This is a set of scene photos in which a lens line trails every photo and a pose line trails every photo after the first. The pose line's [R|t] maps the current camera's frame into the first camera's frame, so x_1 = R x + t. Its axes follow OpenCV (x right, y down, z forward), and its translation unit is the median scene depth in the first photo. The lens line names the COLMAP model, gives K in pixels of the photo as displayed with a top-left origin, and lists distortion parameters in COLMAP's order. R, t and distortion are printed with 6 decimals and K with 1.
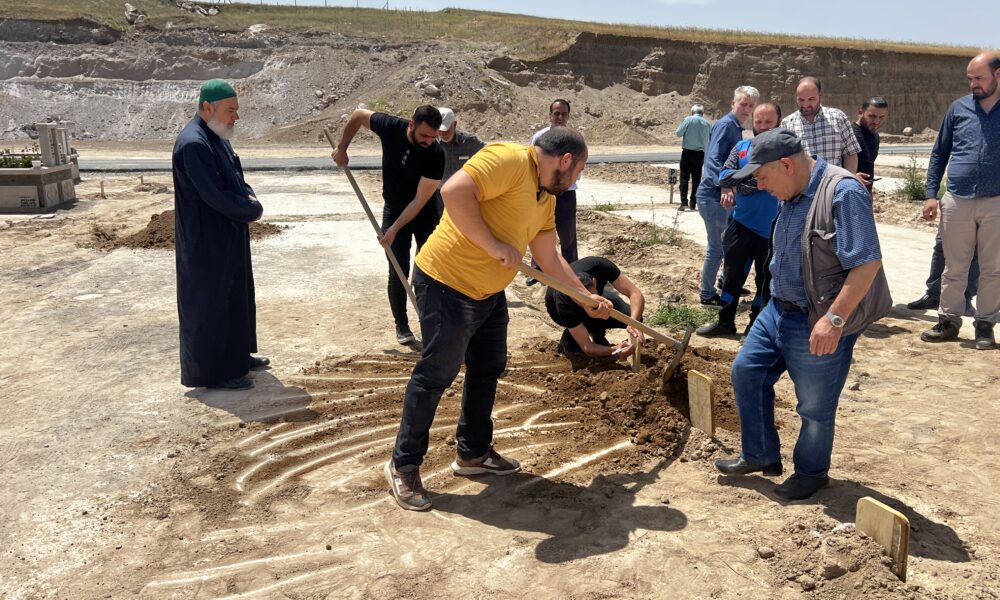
lens RADIAL K [[771.3, 0, 500.0], [0, 771.3, 300.0], [0, 0, 1]] dist [0.062348, -0.075298]
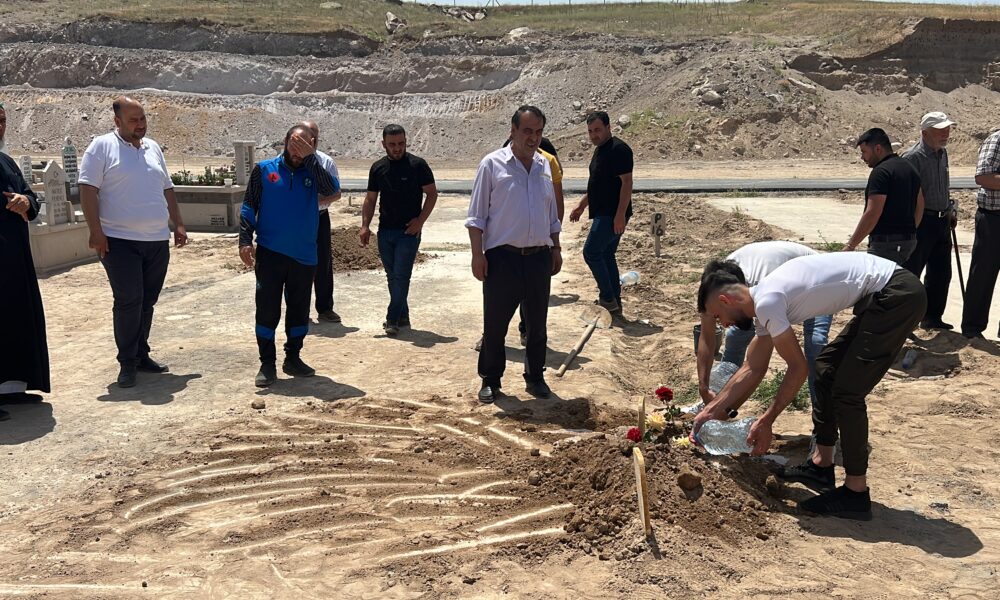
lens RADIAL K [[943.2, 0, 500.0], [0, 943.2, 300.0], [0, 0, 1]] dist [0.085736, -0.152569]
pose [[0.939386, 0.056623, -0.338153, 0.050102], [-0.074805, 0.996356, -0.040969, -0.001414], [0.334601, 0.063781, 0.940199, 0.001666]]
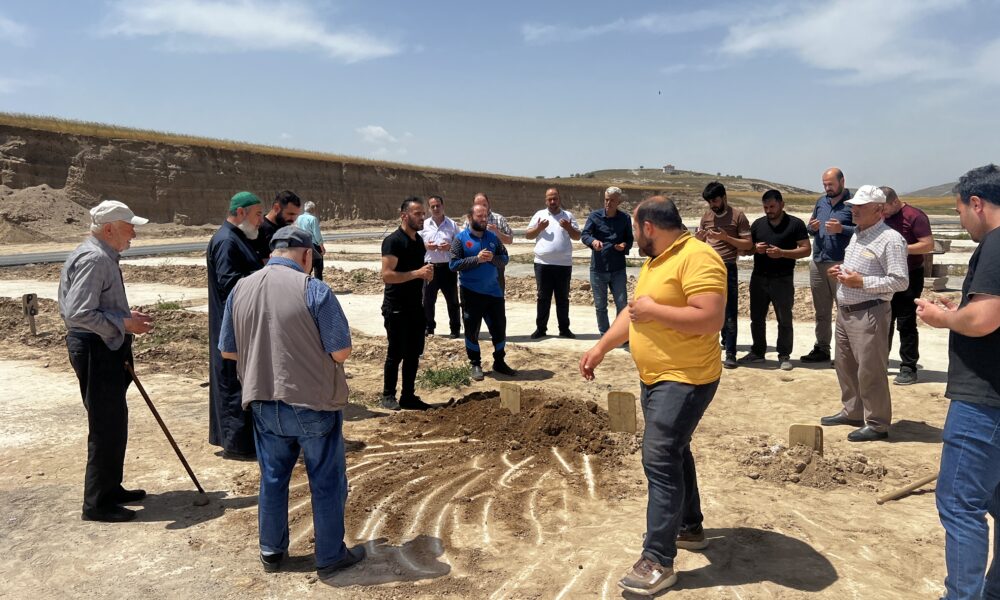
lens RADIAL K [[771.3, 0, 500.0], [0, 771.3, 300.0], [0, 0, 1]] dist [0.062348, -0.075298]
pose [[0.691775, -0.097071, 0.715559, -0.099932], [0.178791, 0.983095, -0.039483, -0.005921], [-0.699629, 0.155248, 0.697436, 0.015503]]
